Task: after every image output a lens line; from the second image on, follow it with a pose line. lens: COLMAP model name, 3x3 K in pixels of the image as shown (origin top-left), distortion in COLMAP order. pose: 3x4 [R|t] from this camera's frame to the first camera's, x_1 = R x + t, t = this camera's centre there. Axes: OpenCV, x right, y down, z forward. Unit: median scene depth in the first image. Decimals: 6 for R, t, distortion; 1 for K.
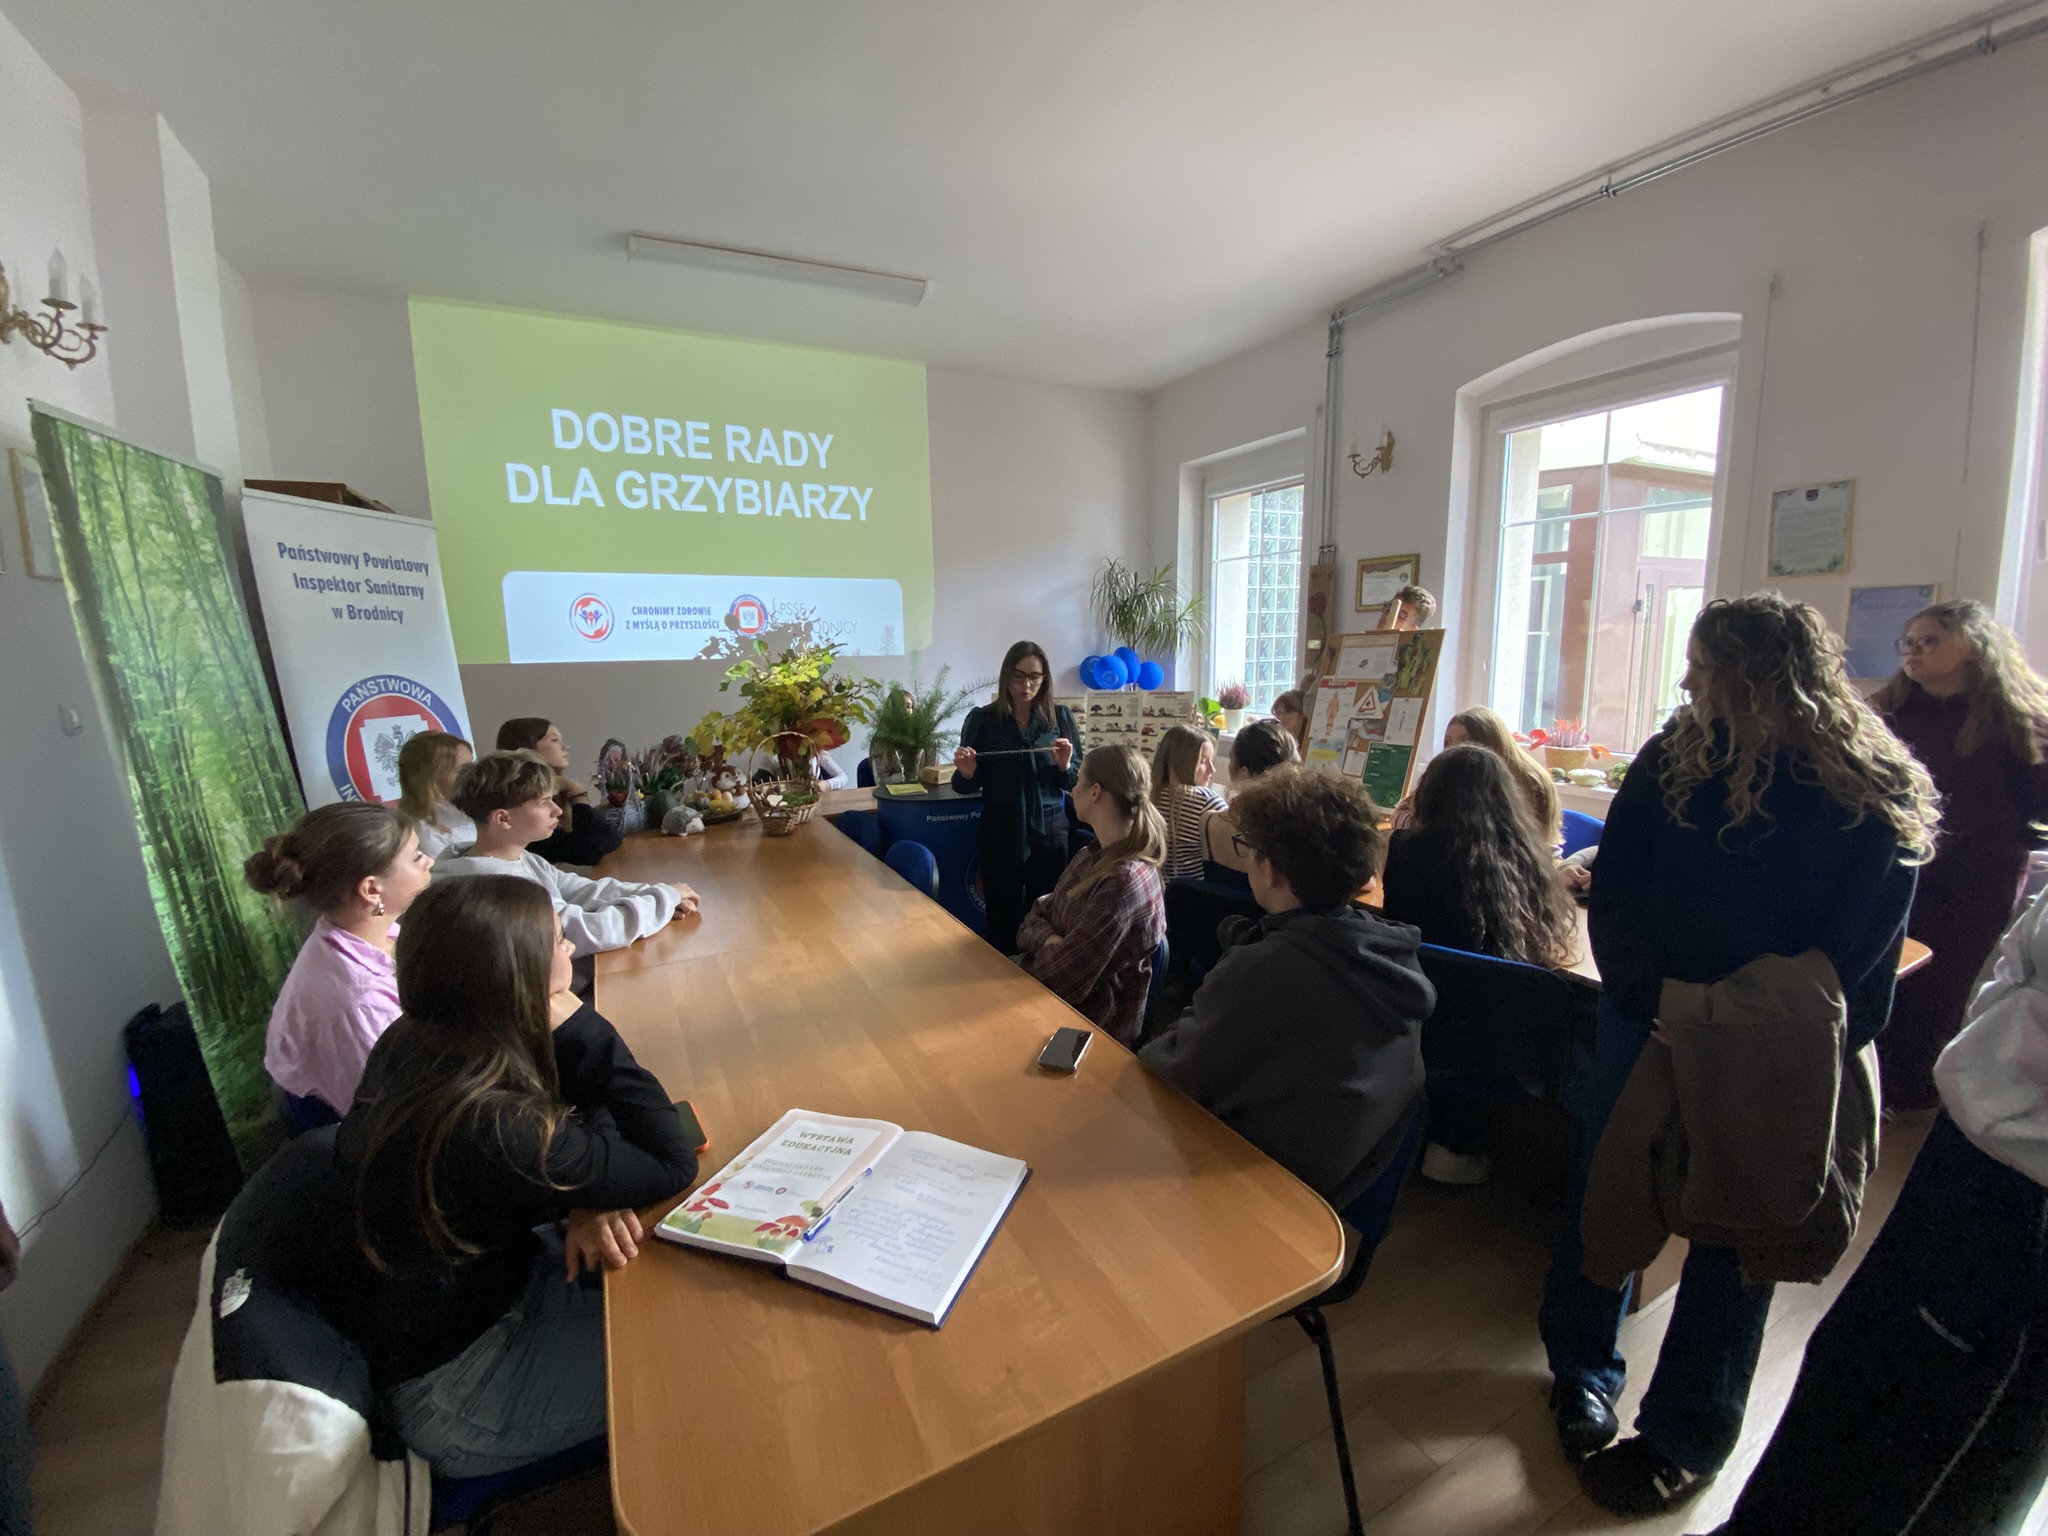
lens RADIAL K [[832.5, 0, 1043.4], [0, 832.5, 763.4], [0, 0, 1]] dist [0.008885, -0.014761]
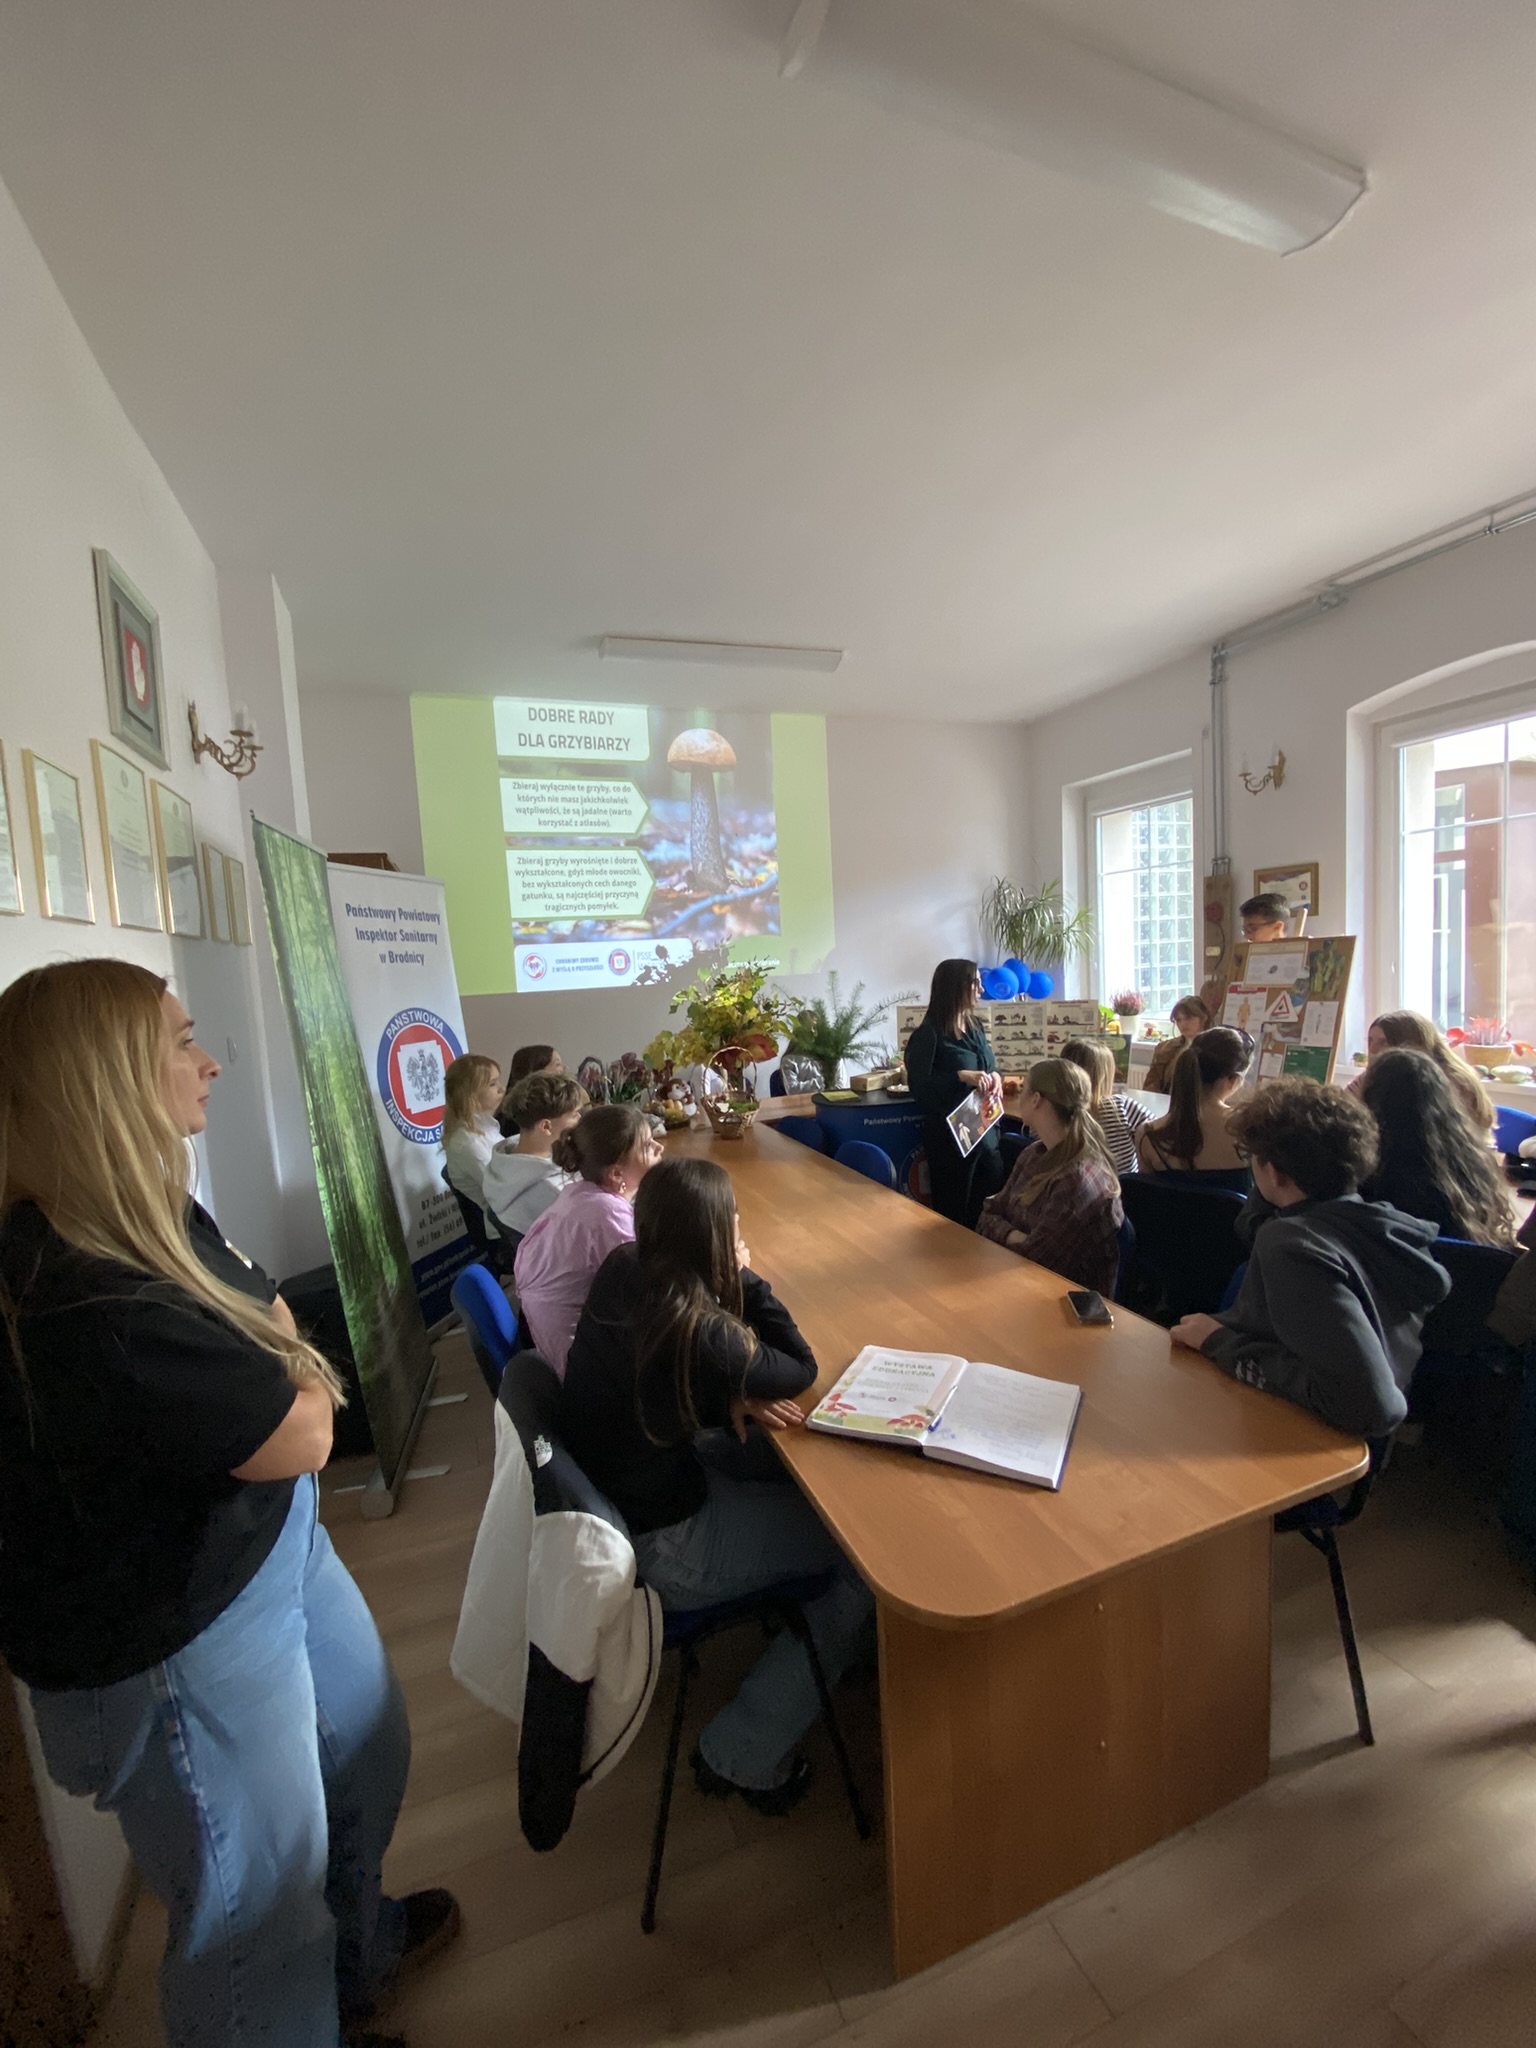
lens RADIAL K [[832.5, 0, 786.7], [0, 832.5, 1014.1], [0, 0, 1]] dist [0.008885, -0.014761]
pose [[0.992365, -0.027680, -0.120189, -0.101526], [0.018915, 0.997118, -0.073468, 0.002022], [0.121876, 0.070633, 0.990029, -0.116111]]
